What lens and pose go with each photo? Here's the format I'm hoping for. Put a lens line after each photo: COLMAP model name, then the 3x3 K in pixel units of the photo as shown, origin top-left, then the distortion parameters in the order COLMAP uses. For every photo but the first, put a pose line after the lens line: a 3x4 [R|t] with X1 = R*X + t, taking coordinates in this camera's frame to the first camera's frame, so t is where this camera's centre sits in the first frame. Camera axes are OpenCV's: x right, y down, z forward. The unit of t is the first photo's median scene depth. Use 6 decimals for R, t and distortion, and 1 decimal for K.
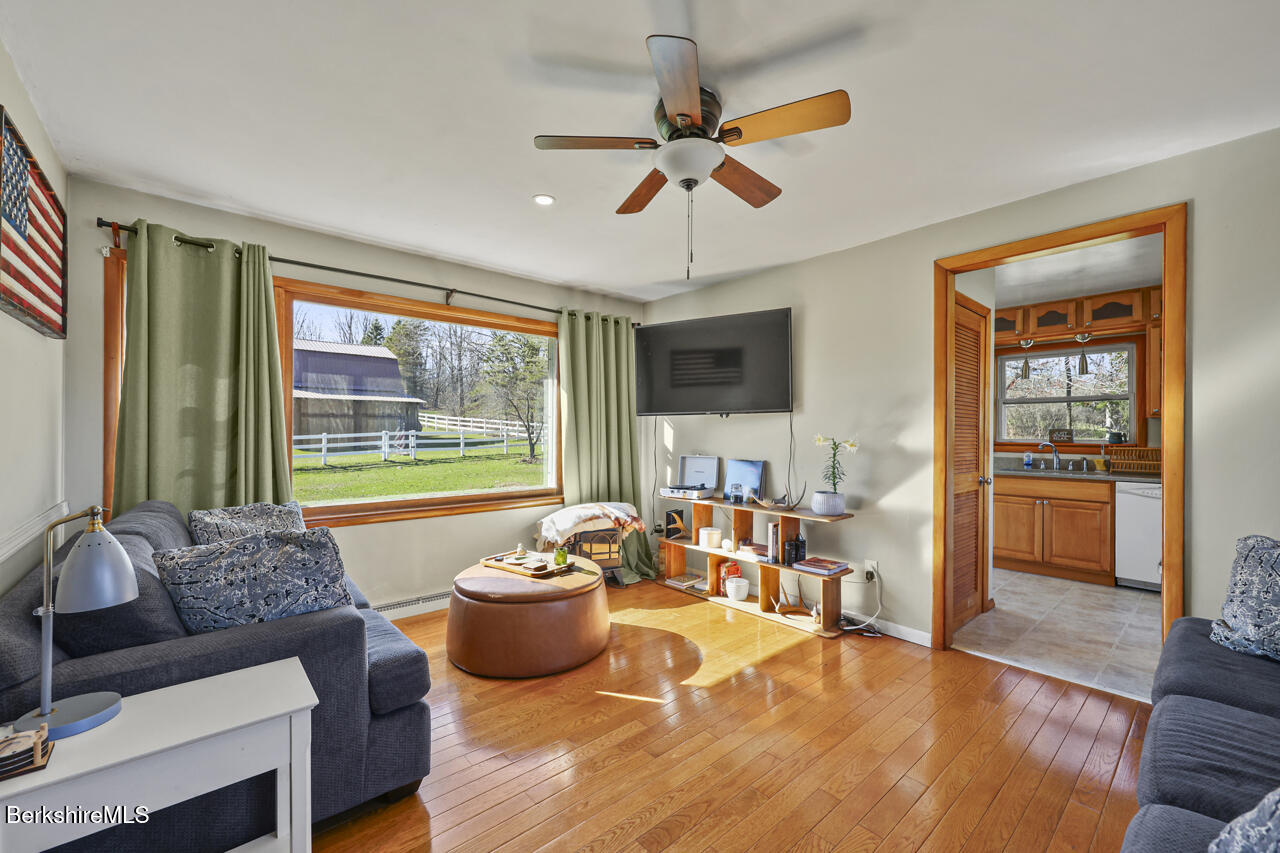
lens RADIAL K [[514.5, 0, 641.9], [0, 514.5, 431.6], [0, 0, 1]] dist [0.000605, -0.000444]
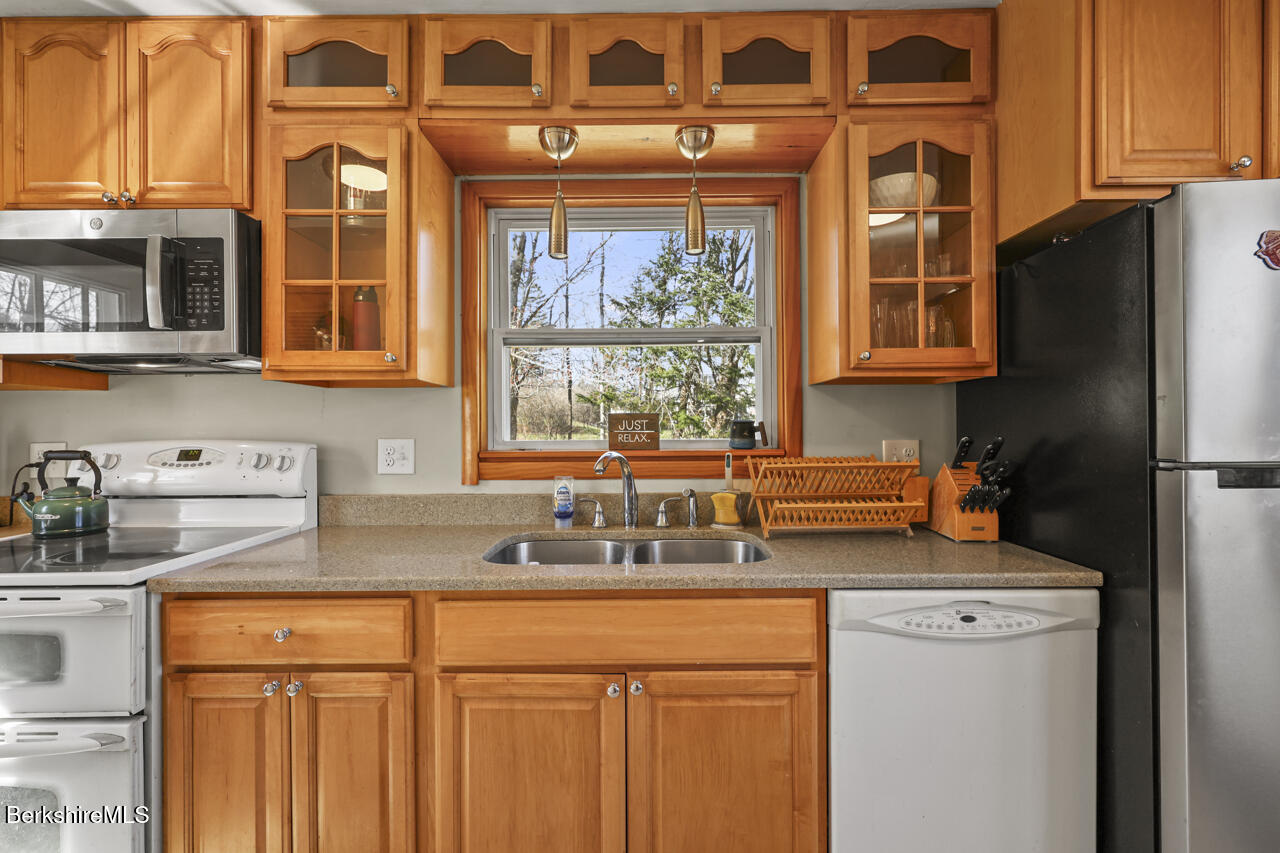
lens RADIAL K [[514.5, 0, 641.8], [0, 514.5, 427.7], [0, 0, 1]] dist [0.000605, -0.000444]
pose [[0.664372, -0.004660, 0.747388, 0.568561], [0.007851, 0.999969, -0.000743, 0.007085], [-0.747361, 0.006361, 0.664387, 0.789413]]
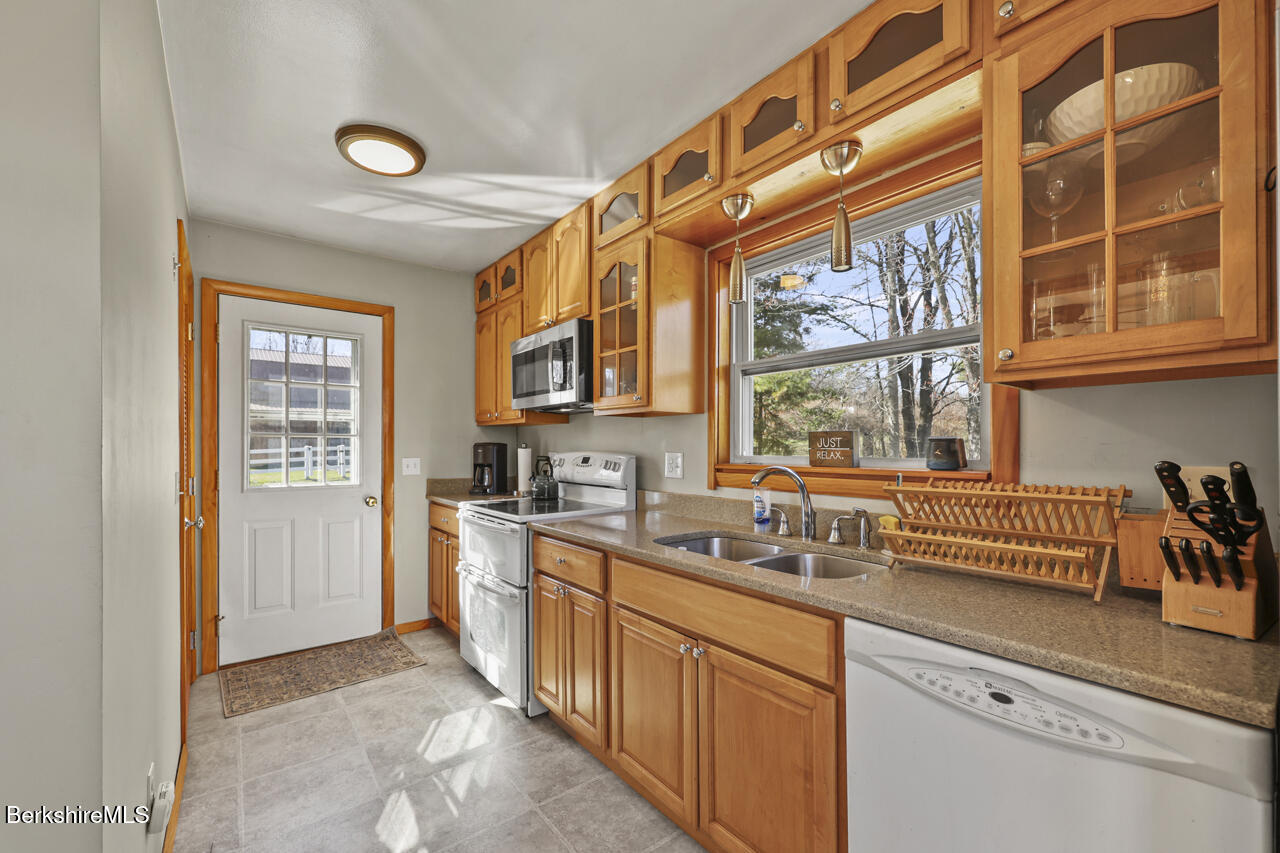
lens RADIAL K [[524.9, 0, 641.0], [0, 524.9, 443.2], [0, 0, 1]] dist [0.000793, -0.000374]
pose [[0.998223, -0.005120, -0.059371, 0.736305], [0.004845, 0.999977, -0.004781, 0.006545], [0.059395, 0.004485, 0.998225, 0.636112]]
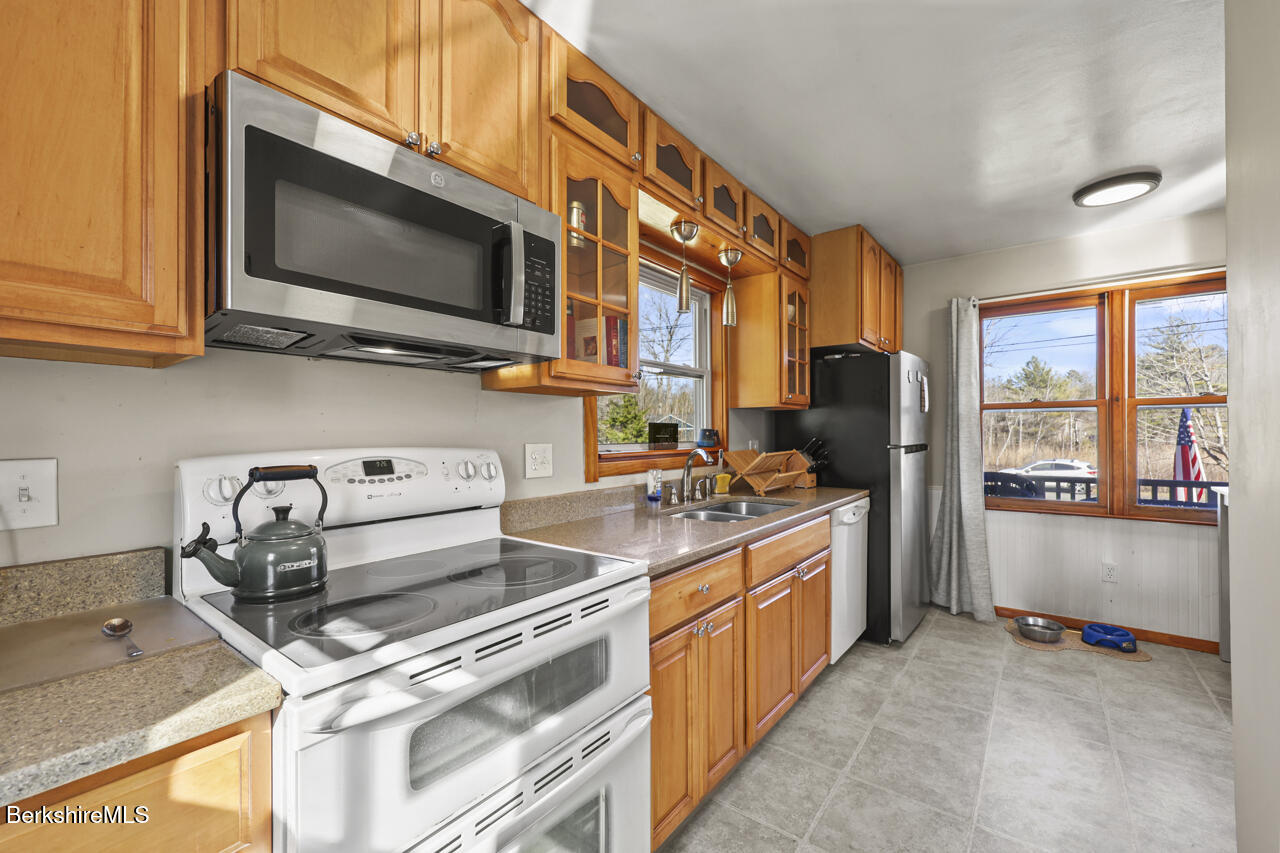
lens RADIAL K [[524.9, 0, 639.0], [0, 524.9, 426.2], [0, 0, 1]] dist [0.000793, -0.000374]
pose [[-0.191652, 0.008909, 0.981423, 0.314116], [0.002546, 0.999960, -0.008580, 0.003964], [-0.981460, 0.000854, -0.191667, 1.193398]]
